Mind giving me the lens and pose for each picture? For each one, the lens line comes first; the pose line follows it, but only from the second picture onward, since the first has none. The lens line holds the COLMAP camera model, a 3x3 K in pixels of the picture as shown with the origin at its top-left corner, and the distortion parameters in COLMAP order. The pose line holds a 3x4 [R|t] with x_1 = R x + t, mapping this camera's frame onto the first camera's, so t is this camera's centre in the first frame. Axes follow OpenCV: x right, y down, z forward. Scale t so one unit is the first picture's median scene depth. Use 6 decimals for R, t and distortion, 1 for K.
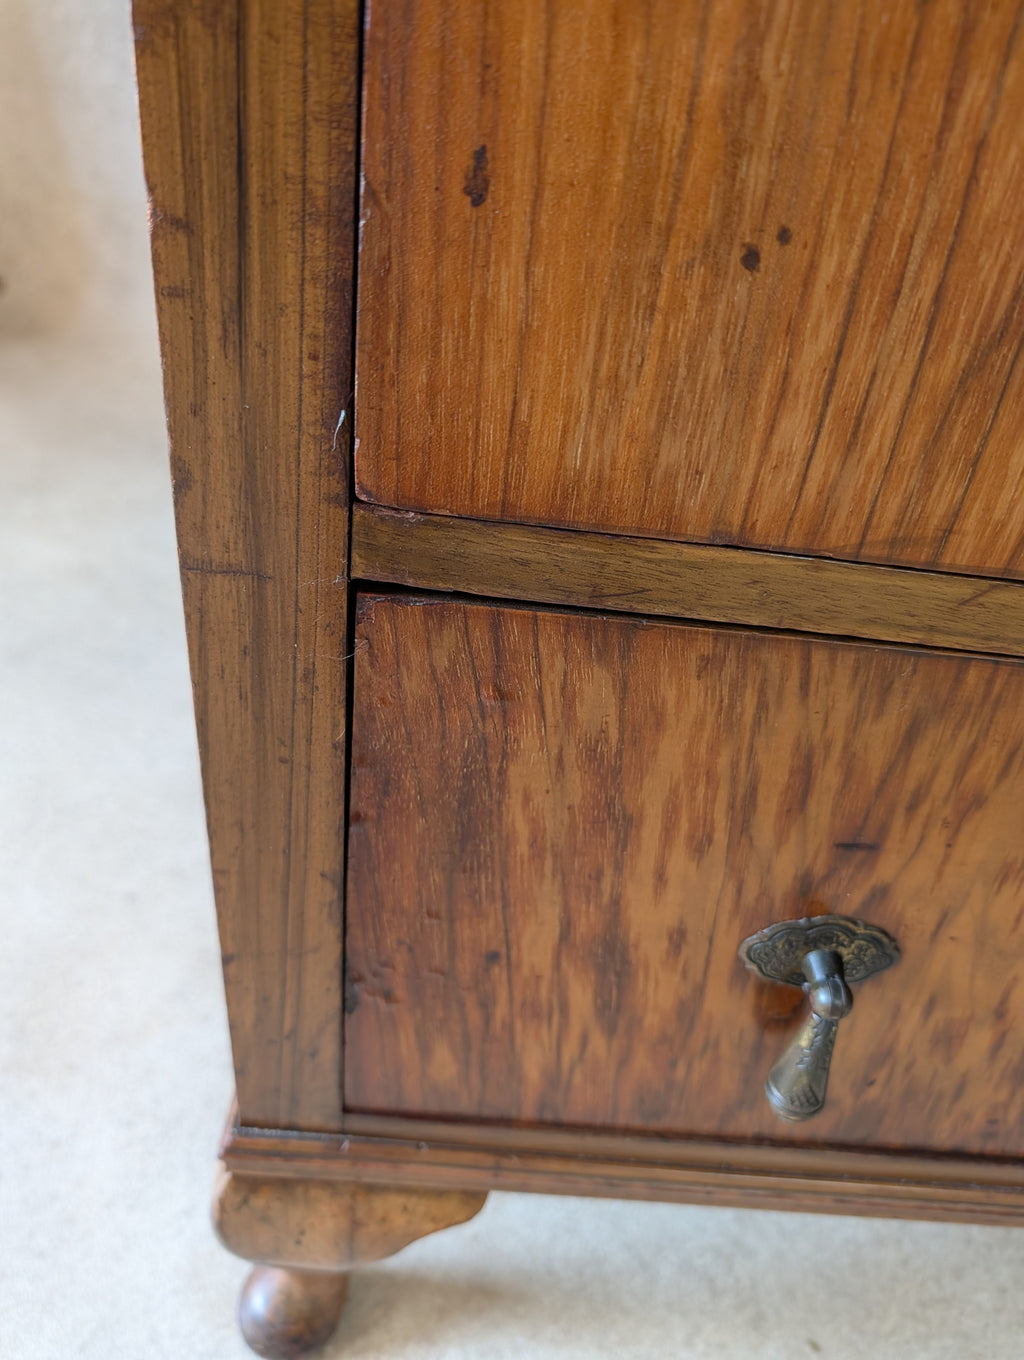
lens RADIAL K [[1009.9, 0, 506.7], [0, 1009.9, 679.6], [0, 0, 1]] dist [-0.003399, -0.042898]
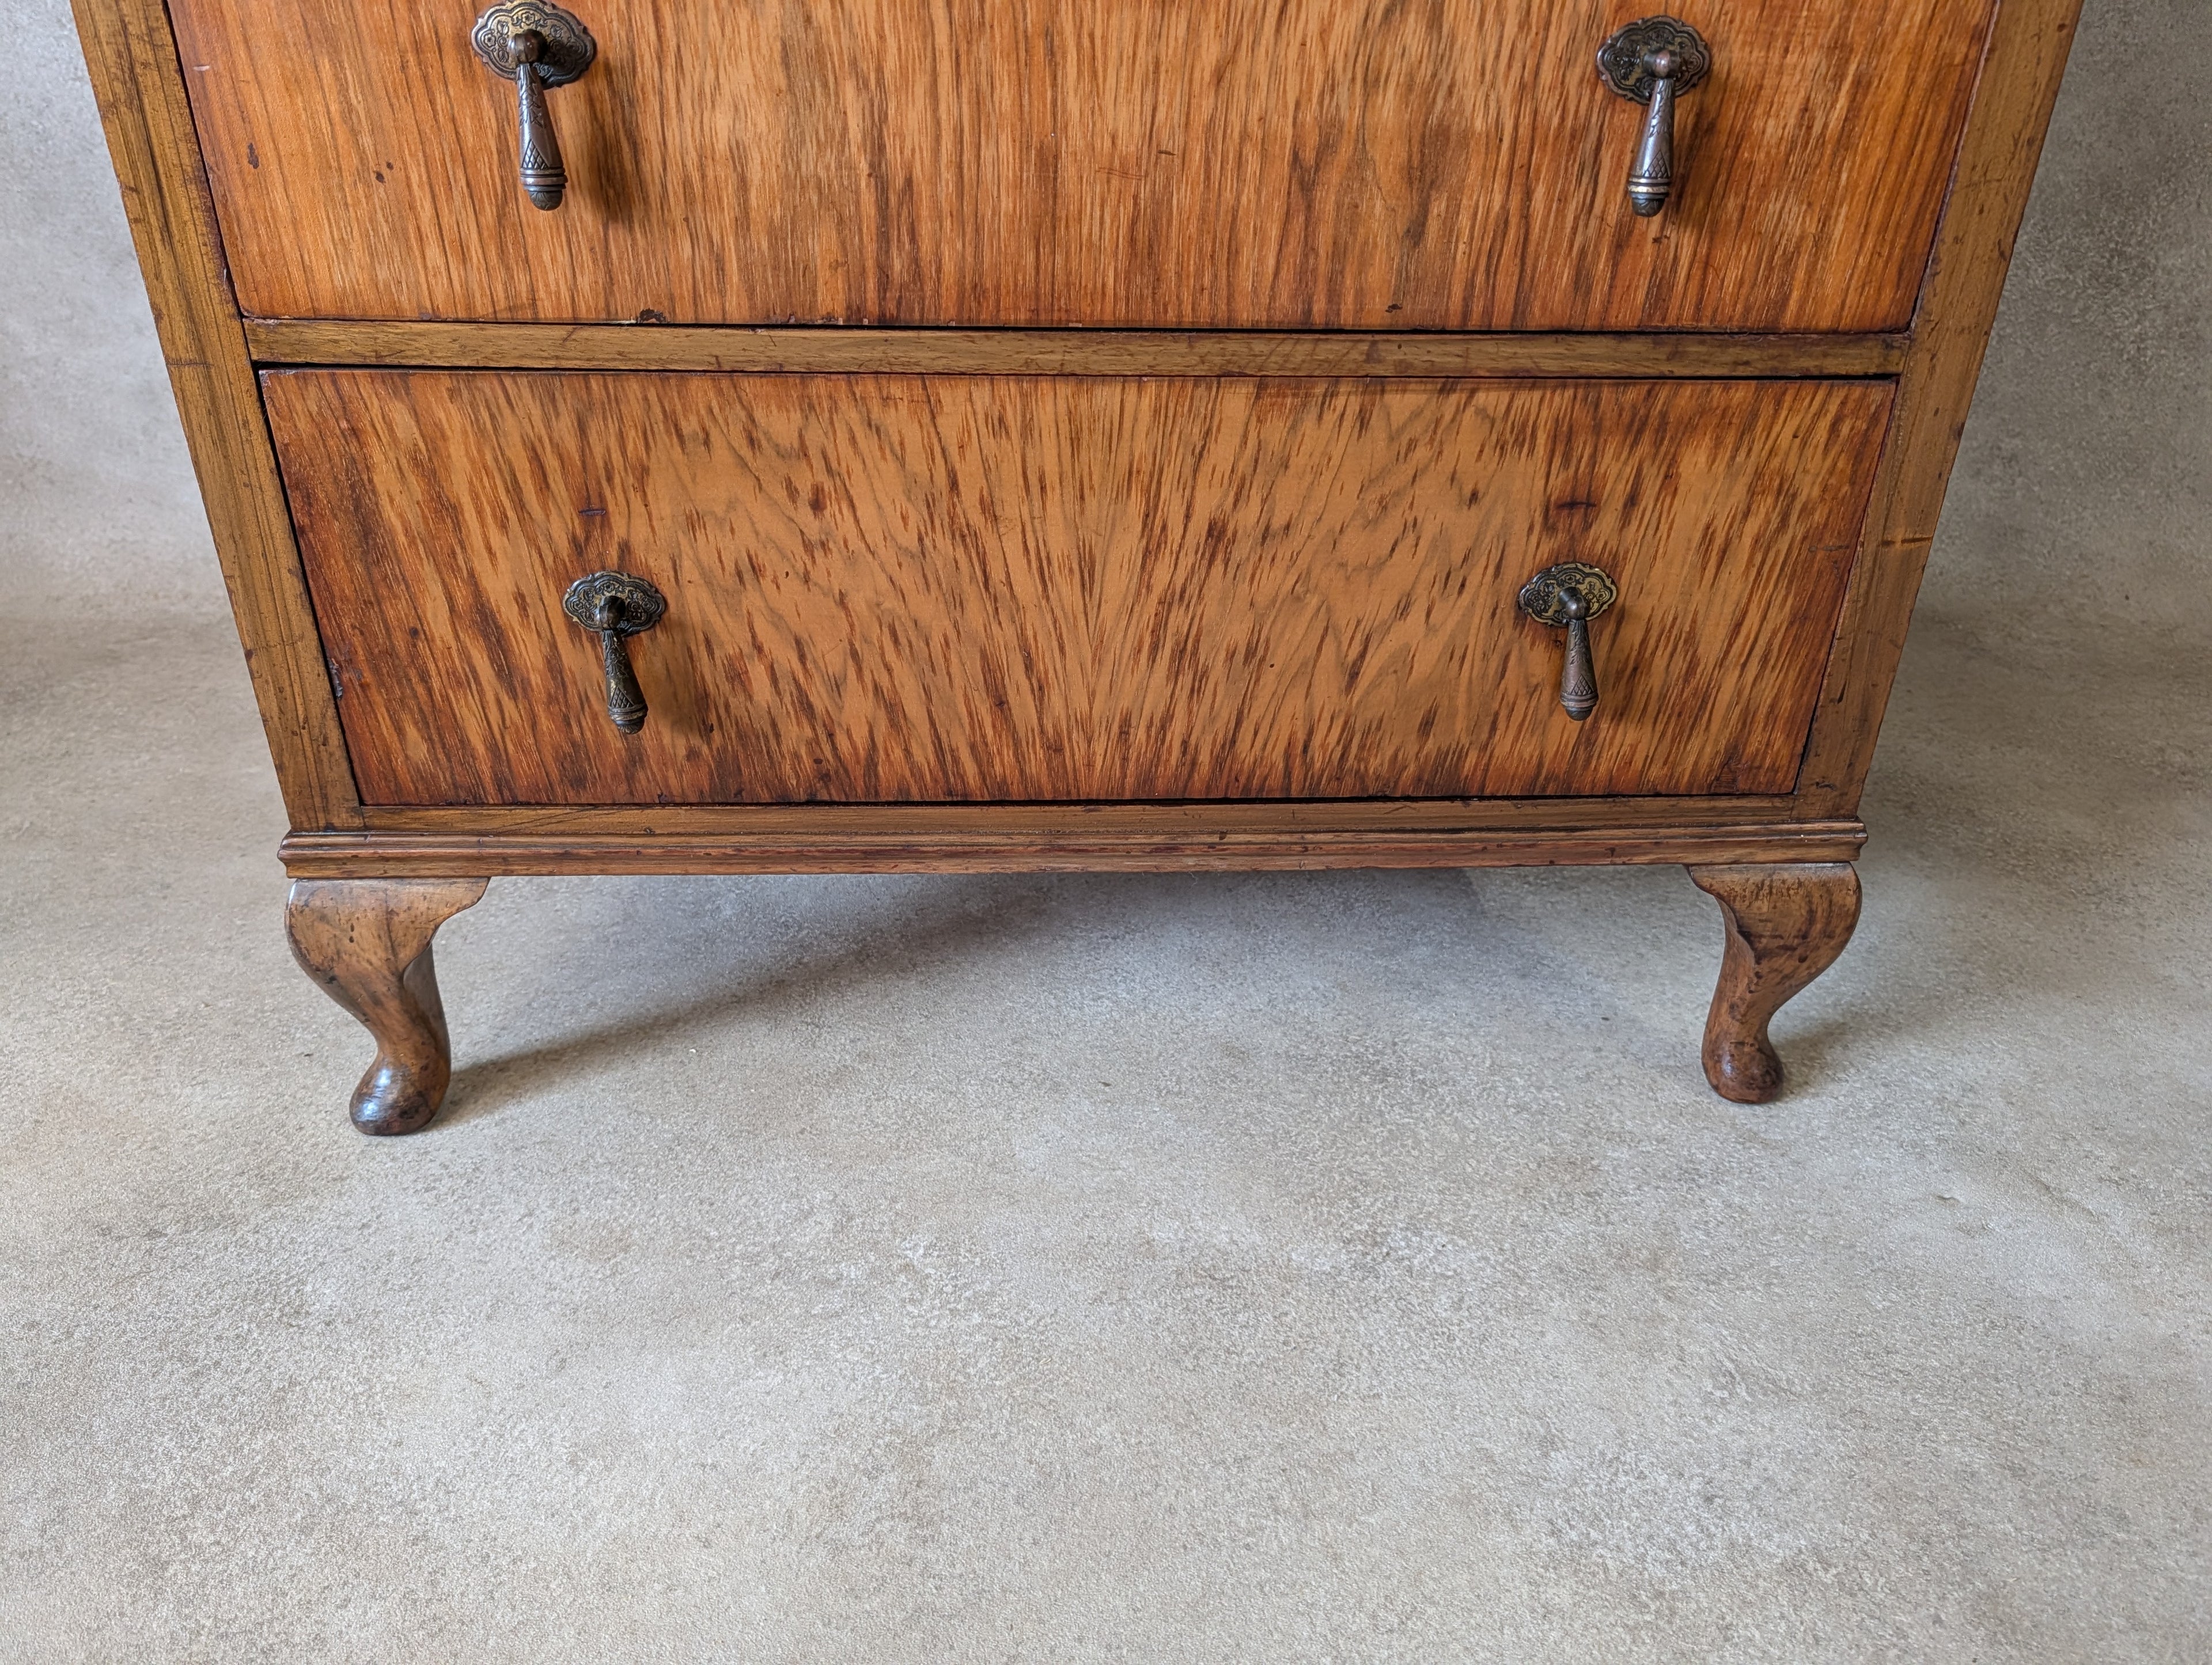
lens RADIAL K [[1614.3, 0, 1110.2], [0, 1614.3, 832.5], [0, 0, 1]] dist [0.003024, -0.006268]
pose [[0.993519, -0.113301, 0.009152, 1.114701], [0.113534, 0.985182, -0.128556, 1.135061], [0.005549, 0.128761, 0.991660, -1.624431]]
